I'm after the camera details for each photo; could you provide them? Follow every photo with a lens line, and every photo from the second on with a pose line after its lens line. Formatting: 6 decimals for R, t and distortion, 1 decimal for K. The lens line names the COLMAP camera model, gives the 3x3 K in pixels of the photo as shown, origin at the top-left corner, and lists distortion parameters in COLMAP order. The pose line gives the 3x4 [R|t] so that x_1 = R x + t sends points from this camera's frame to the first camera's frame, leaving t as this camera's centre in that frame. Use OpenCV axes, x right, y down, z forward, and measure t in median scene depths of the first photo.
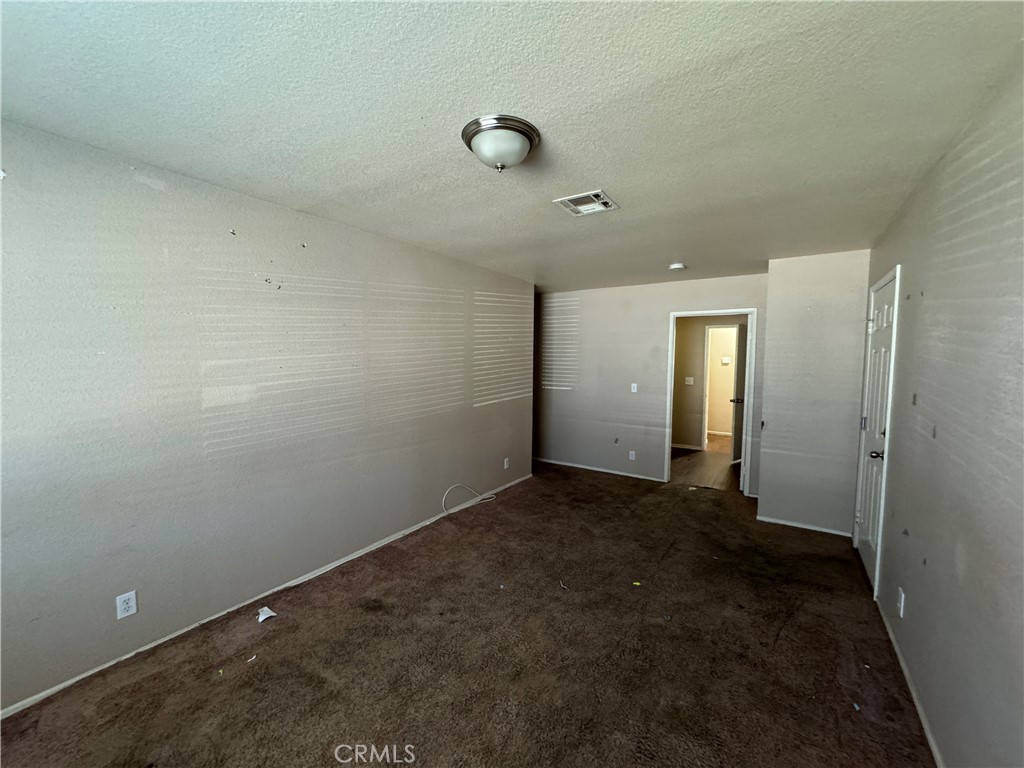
lens RADIAL K [[408.8, 0, 512.0], [0, 408.8, 384.0], [0, 0, 1]] dist [-0.000512, 0.000066]
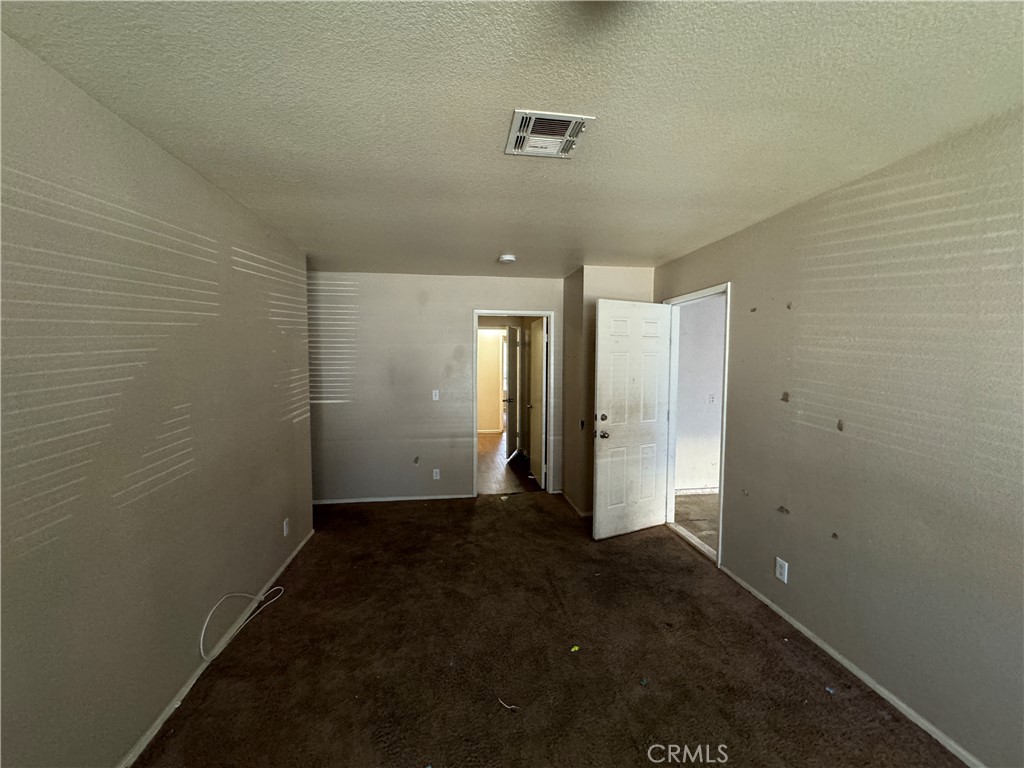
lens RADIAL K [[408.8, 0, 512.0], [0, 408.8, 384.0], [0, 0, 1]] dist [-0.000512, 0.000066]
pose [[0.741139, -0.048423, 0.669603, -0.186411], [0.046788, 0.998696, 0.020435, -0.029187], [-0.669719, 0.016184, 0.742438, 0.312935]]
